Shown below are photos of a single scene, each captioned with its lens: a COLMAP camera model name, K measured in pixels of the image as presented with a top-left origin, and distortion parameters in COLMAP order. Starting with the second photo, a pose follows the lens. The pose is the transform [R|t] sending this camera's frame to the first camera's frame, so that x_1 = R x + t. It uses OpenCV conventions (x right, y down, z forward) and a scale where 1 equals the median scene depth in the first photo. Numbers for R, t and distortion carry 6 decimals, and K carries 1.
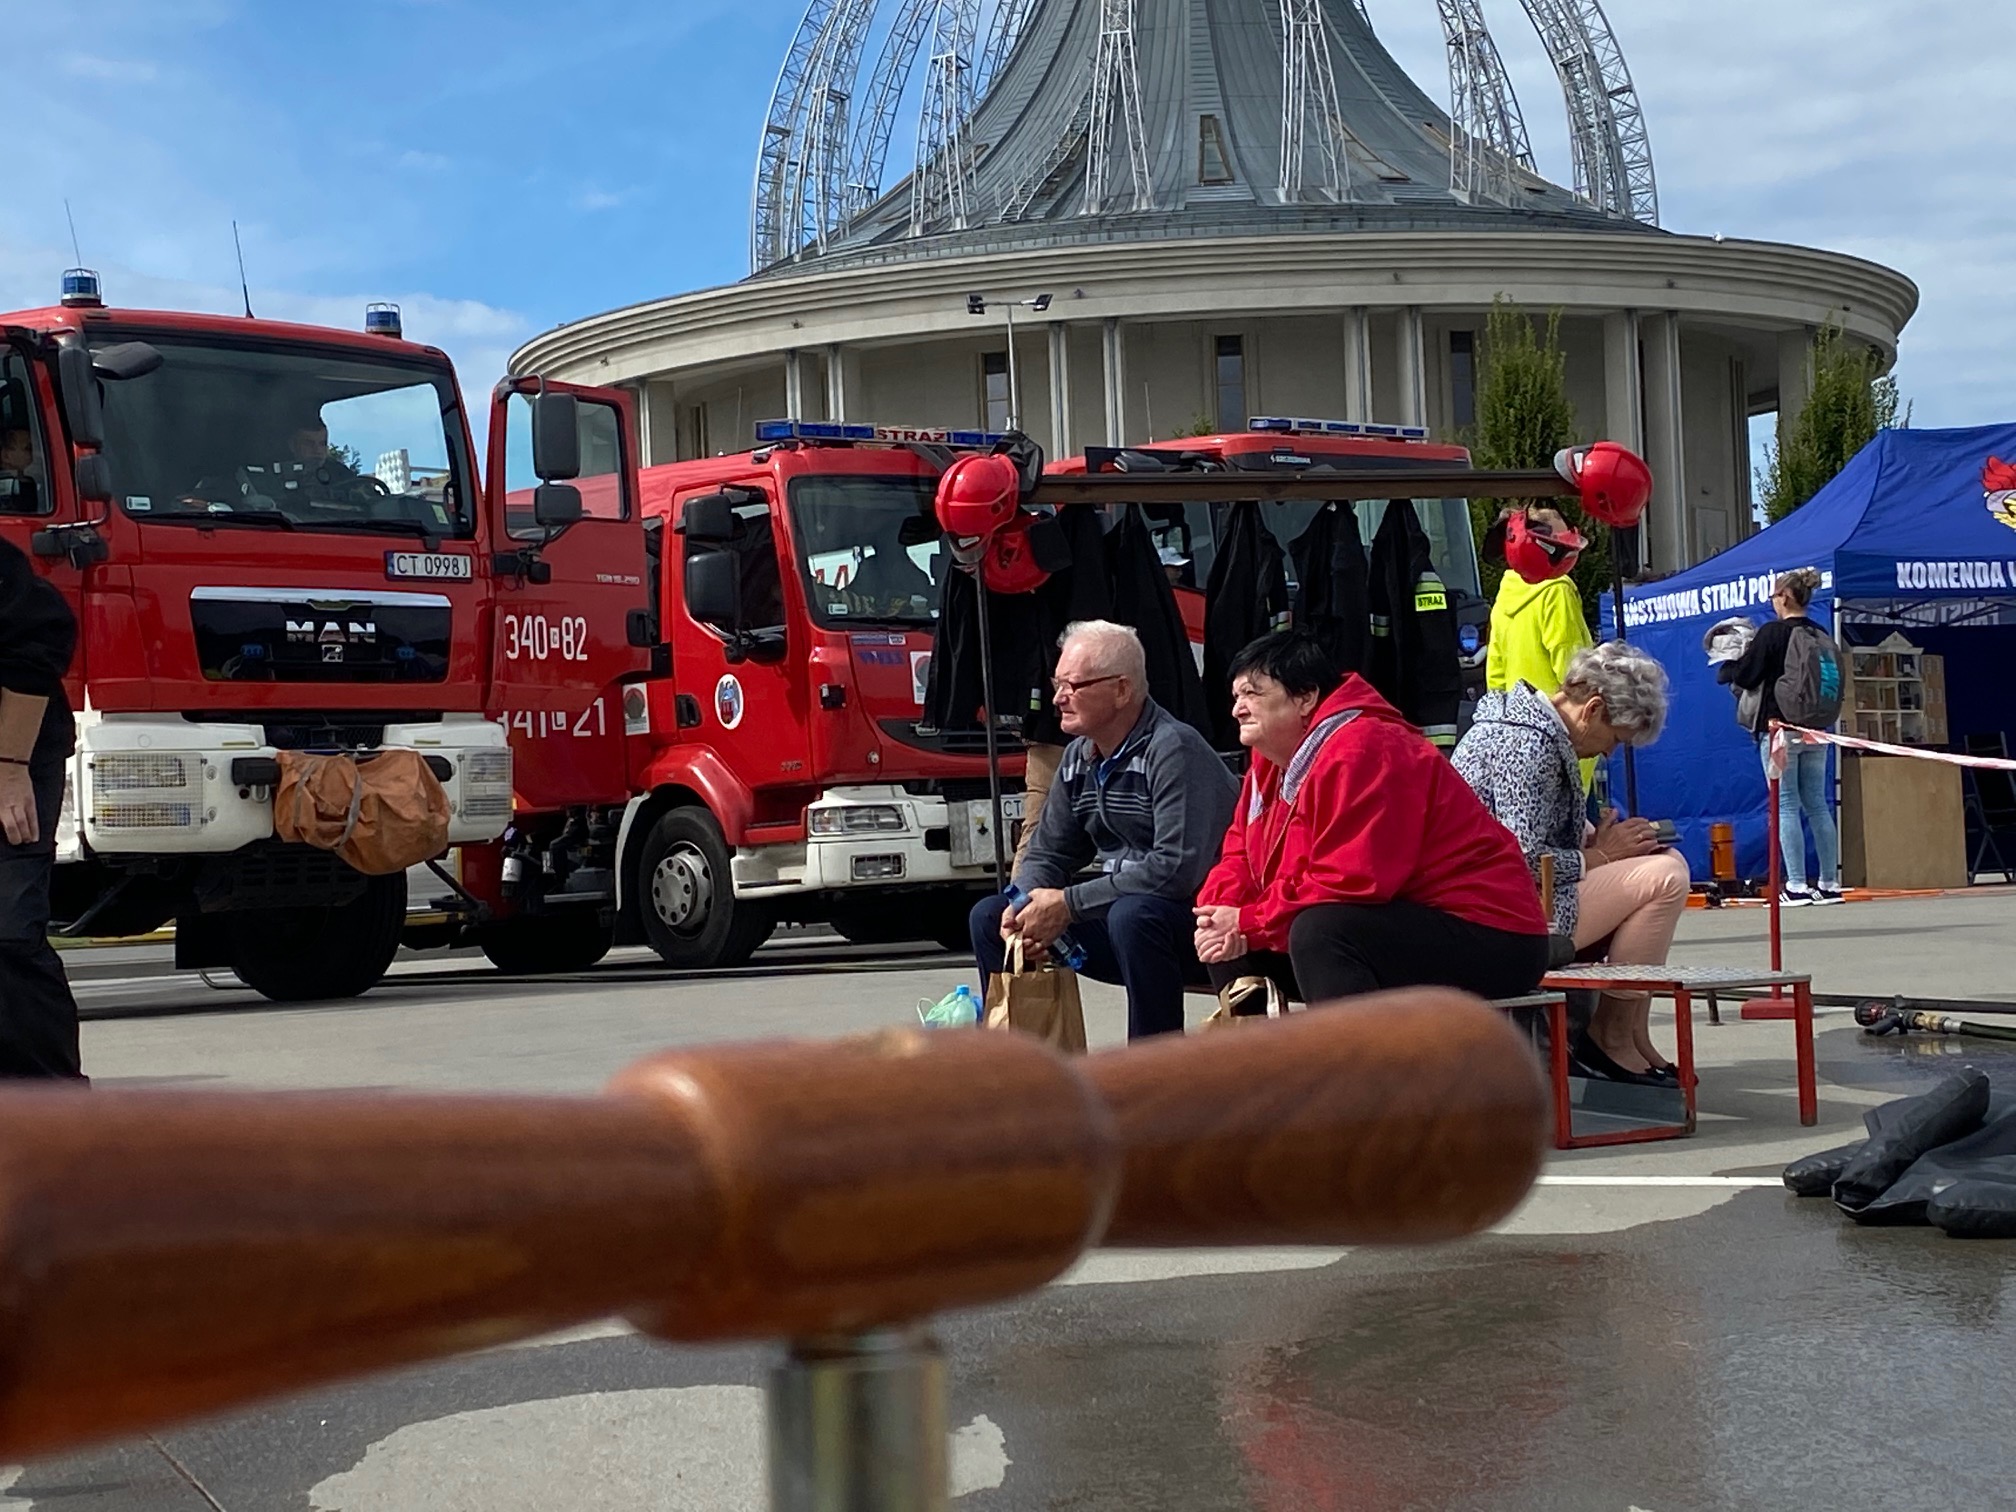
lens RADIAL K [[3598.0, 0, 1007.2], [0, 3598.0, 701.5], [0, 0, 1]] dist [0.232024, -0.054294]
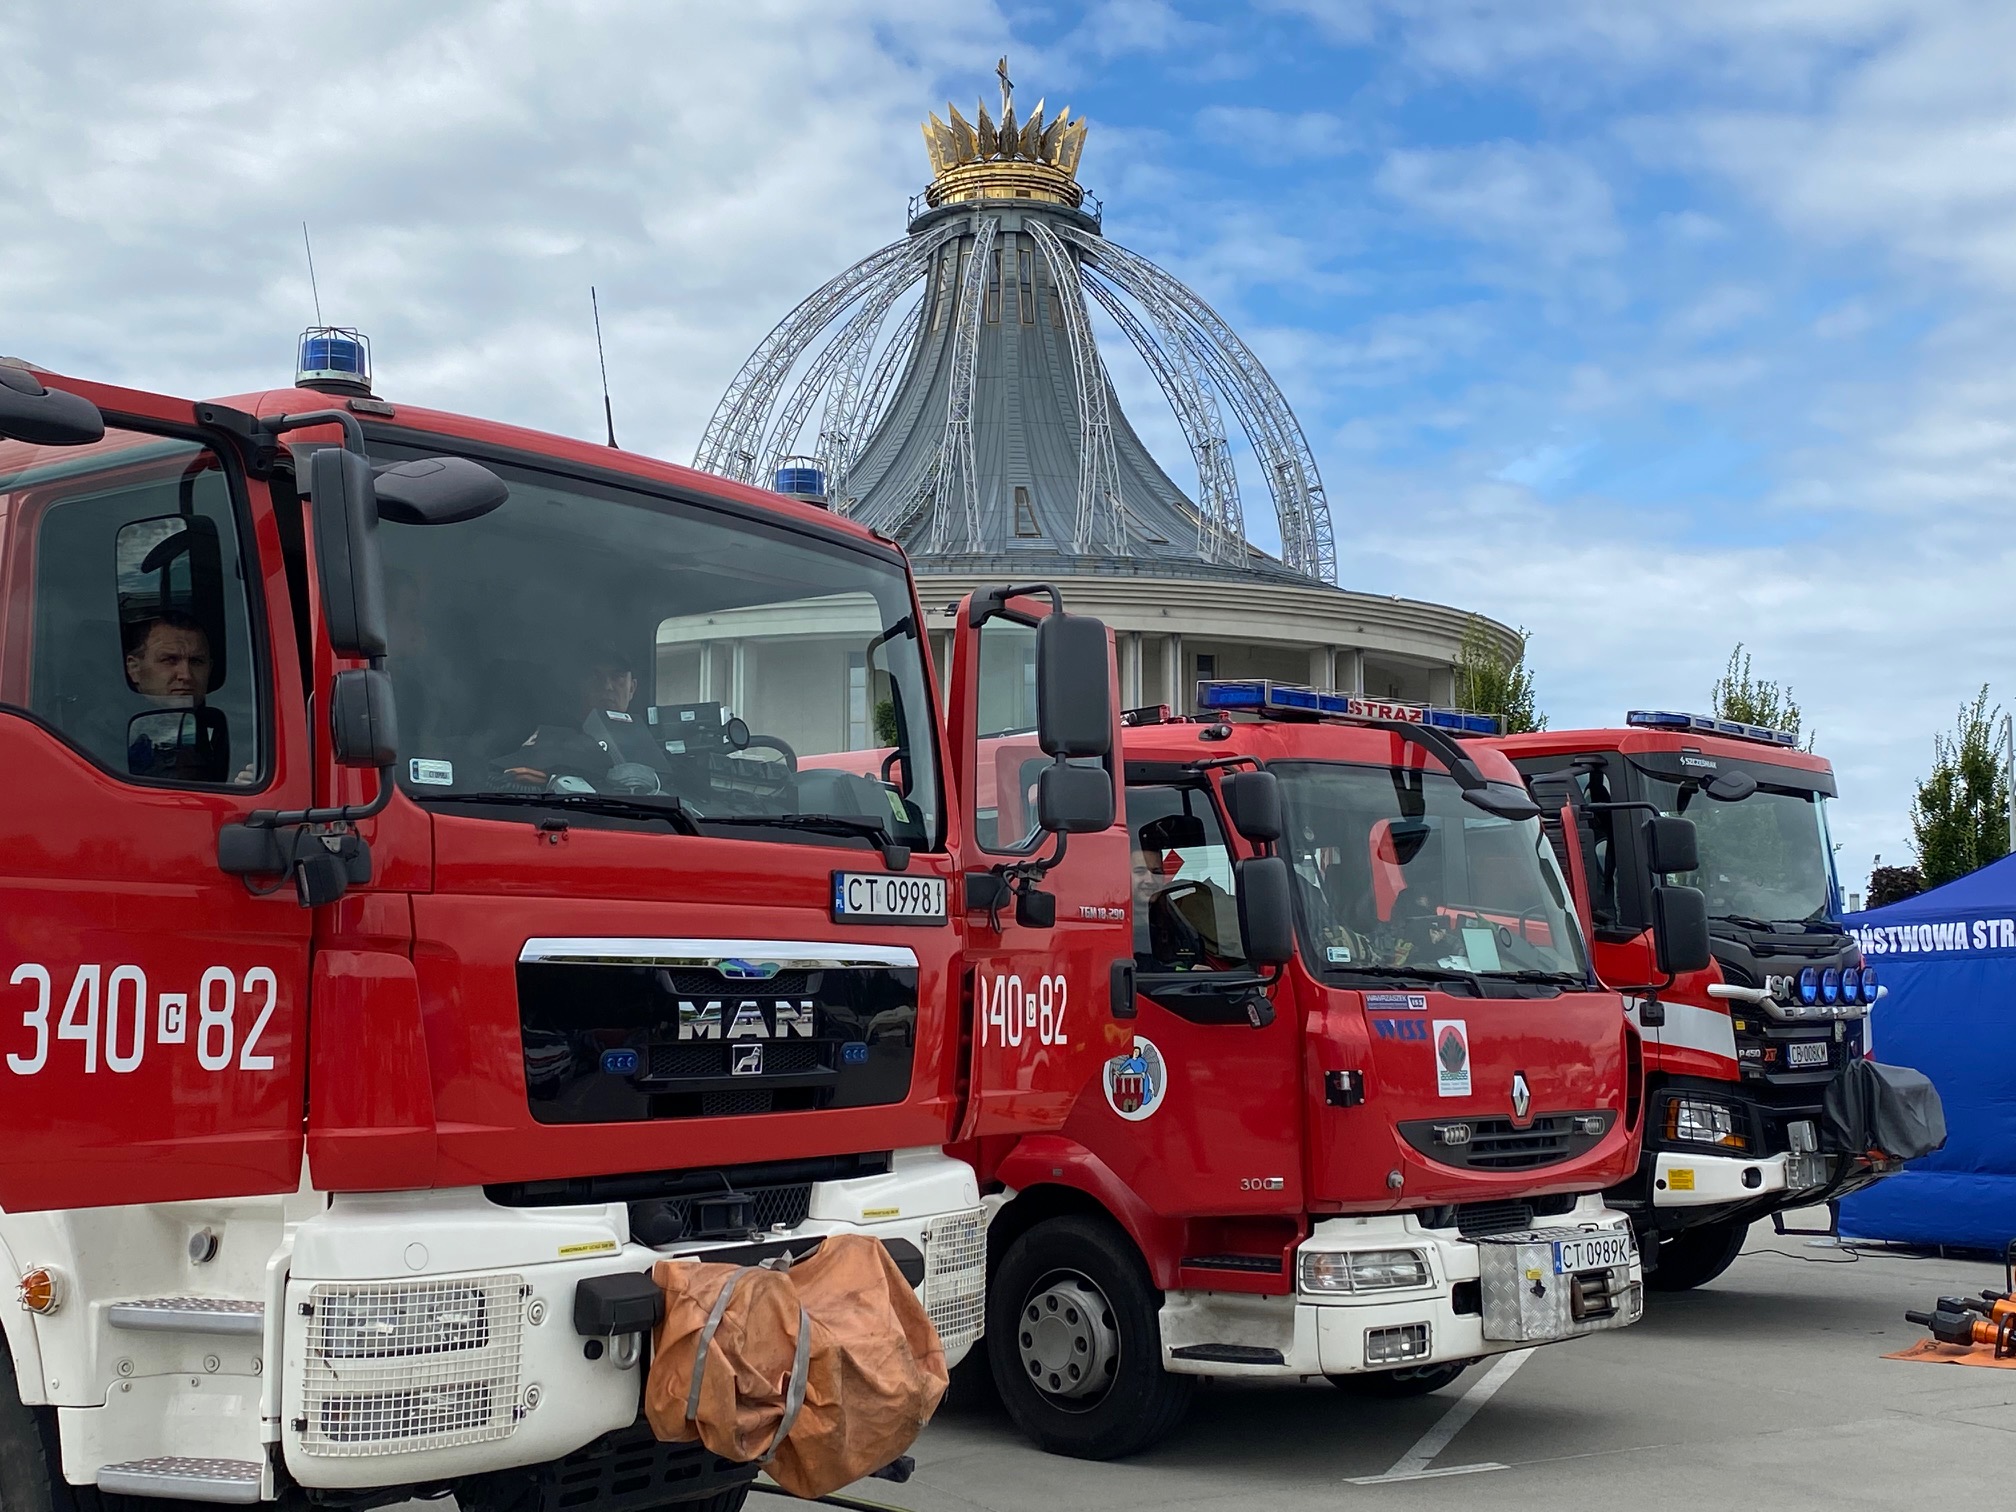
lens RADIAL K [[2517.3, 0, 1008.0], [0, 2517.3, 756.0], [0, 0, 1]] dist [0.123526, -0.049588]
pose [[0.995512, 0.051089, 0.079663, -0.146555], [-0.046336, 0.997097, -0.060415, -0.030680], [-0.082518, 0.056452, 0.994989, 0.504691]]
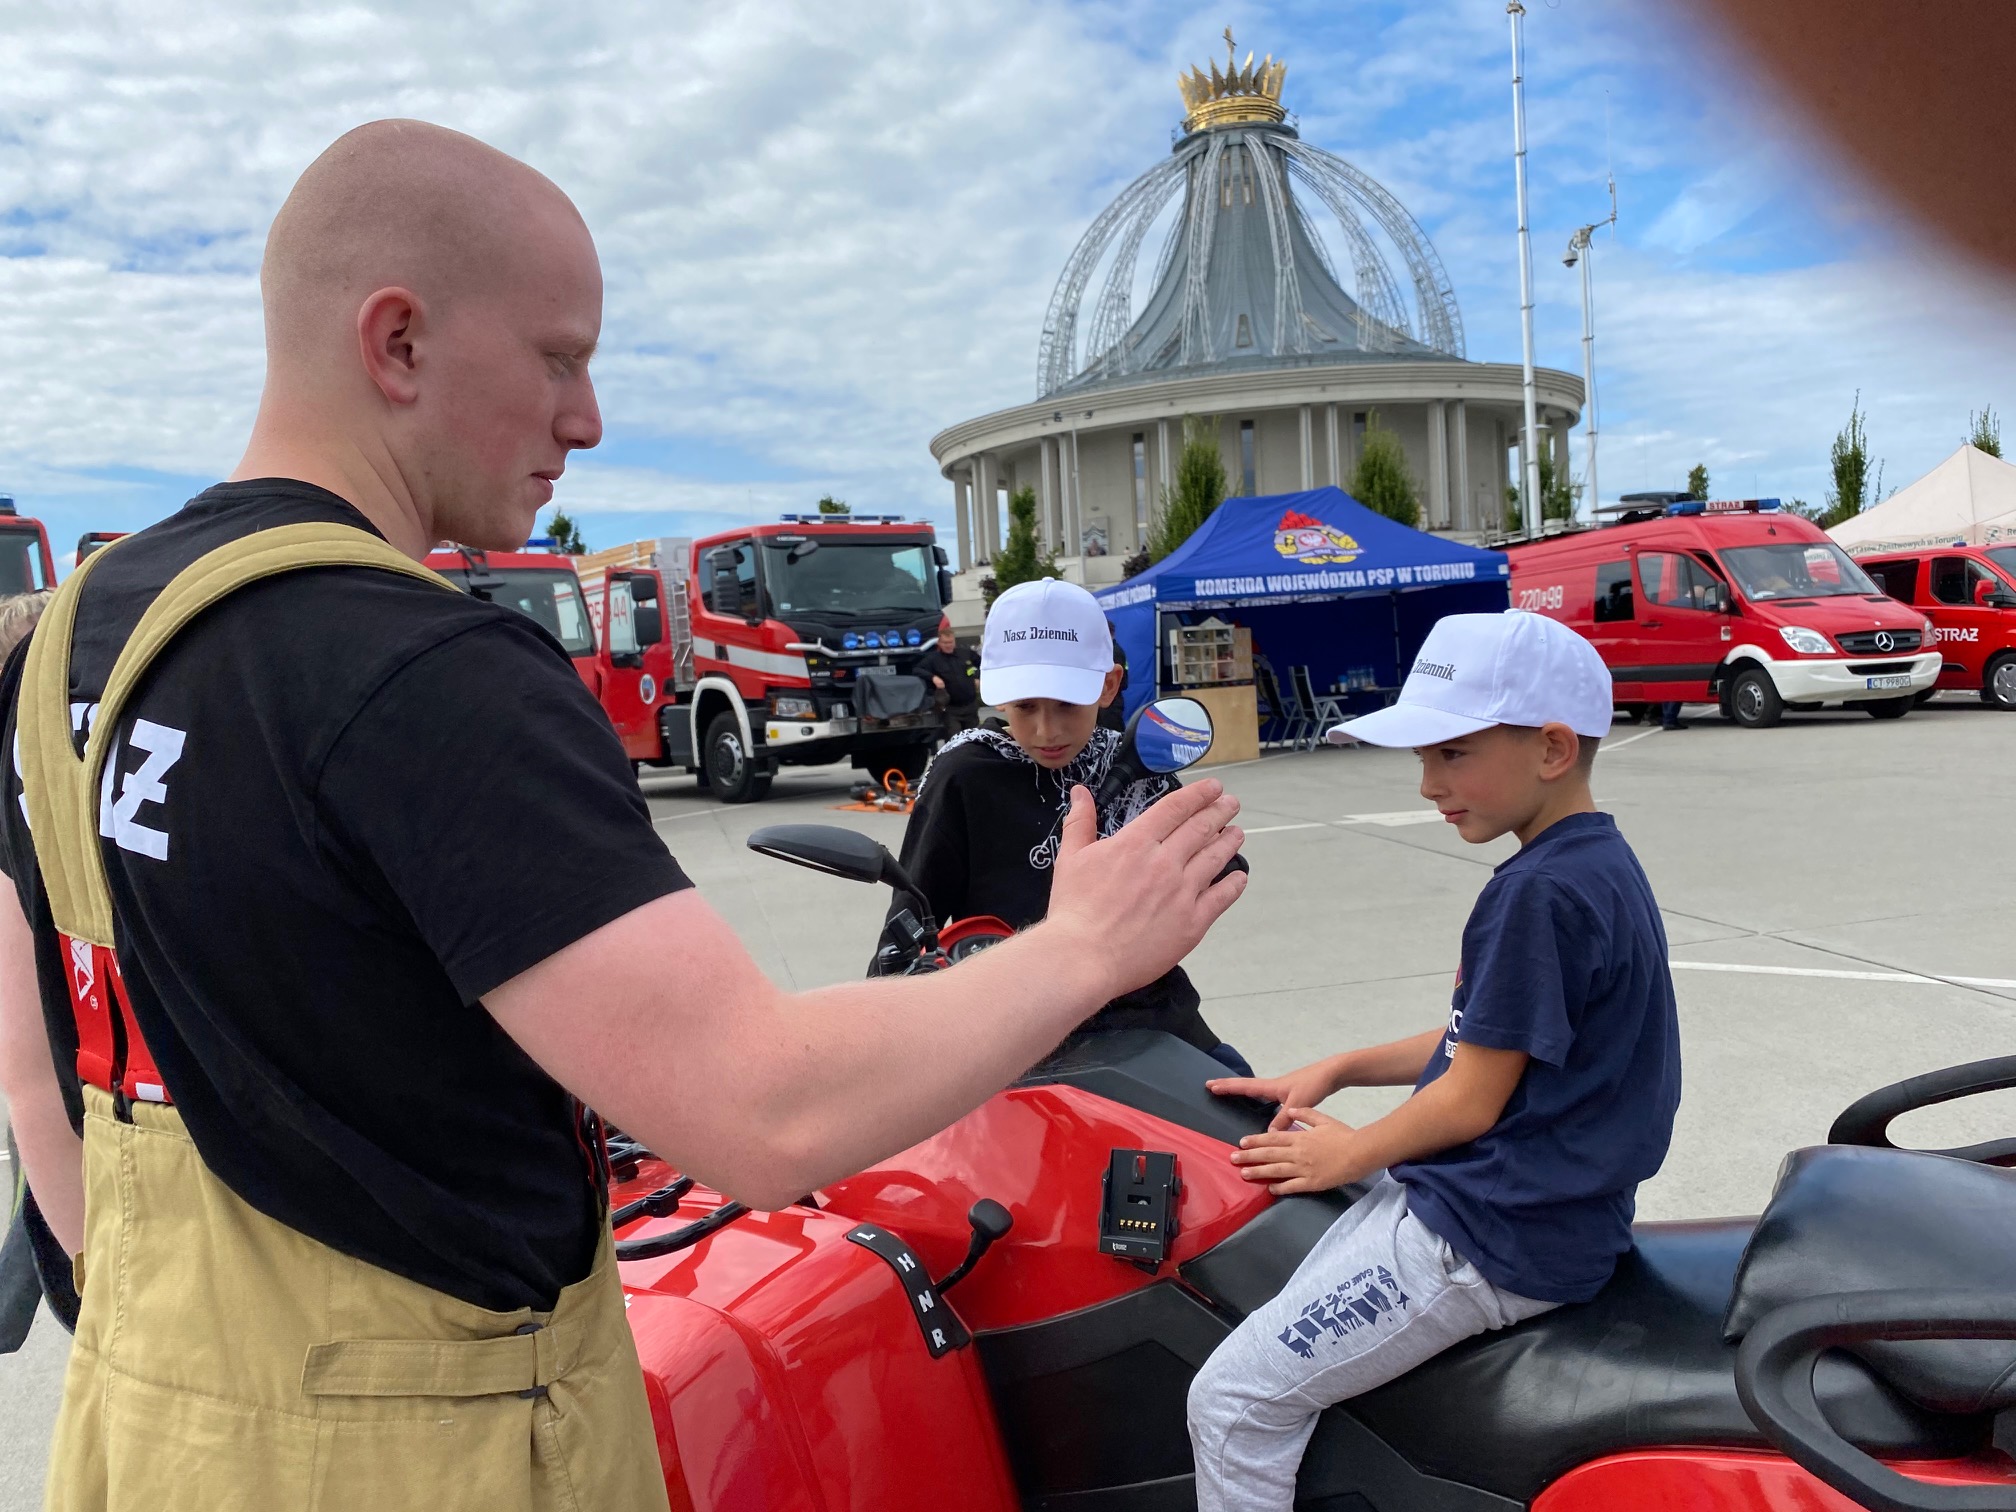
lens RADIAL K [[1554.5, 0, 947.6], [0, 1554.5, 798.8], [0, 0, 1]] dist [-0.009951, -0.006161]
pose [[0.984383, -0.006279, -0.175928, 0.326330], [0.030089, 0.990659, 0.133002, -0.046867], [0.173449, -0.136218, 0.975377, 0.307679]]
